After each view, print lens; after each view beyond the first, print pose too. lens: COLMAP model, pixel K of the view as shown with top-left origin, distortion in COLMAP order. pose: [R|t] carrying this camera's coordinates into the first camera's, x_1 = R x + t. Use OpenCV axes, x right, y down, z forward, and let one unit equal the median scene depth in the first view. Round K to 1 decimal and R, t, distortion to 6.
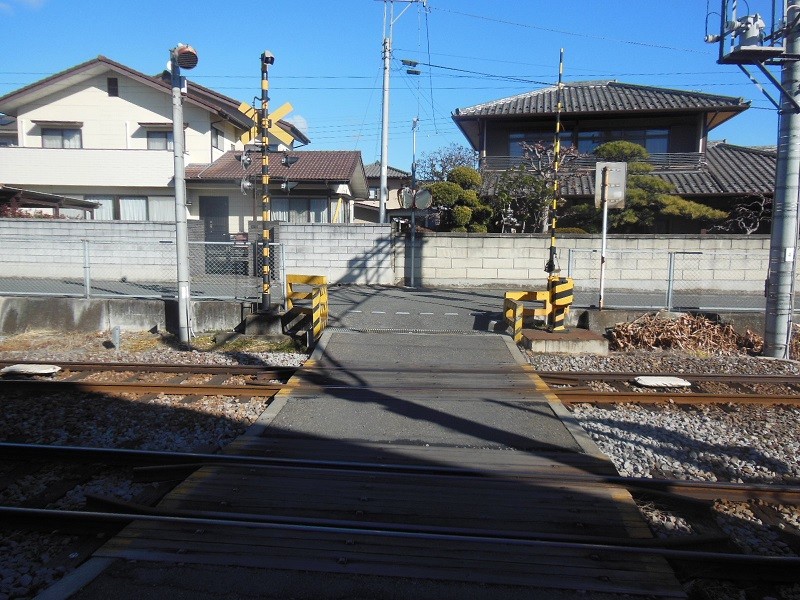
lens RADIAL K [[566.8, 0, 402.5], [0, 566.8, 299.4], [0, 0, 1]] dist [-0.009700, 0.001295]
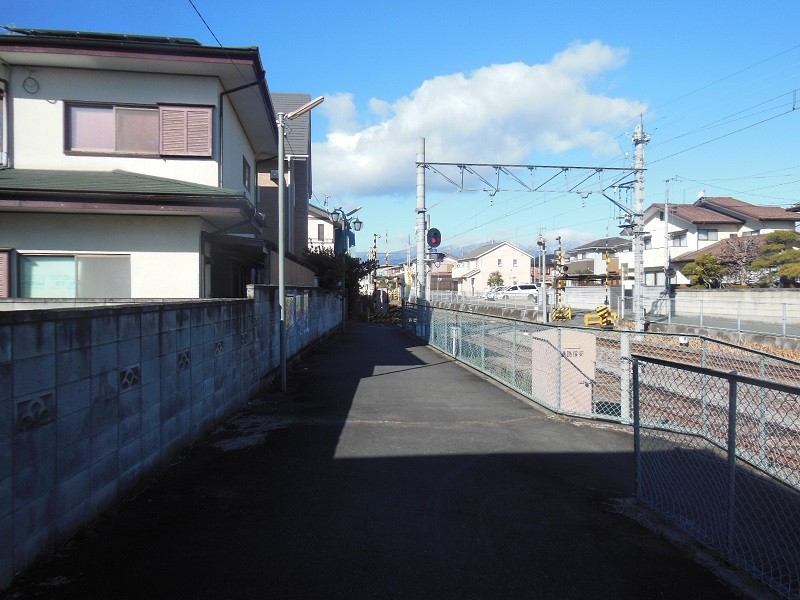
lens RADIAL K [[566.8, 0, 401.0], [0, 566.8, 298.3], [0, 0, 1]] dist [-0.009700, 0.001295]
pose [[0.190642, 0.001025, -0.981659, 1.804351], [-0.097055, 0.995120, -0.017809, 0.043882], [0.976850, 0.098670, 0.189811, -0.324805]]
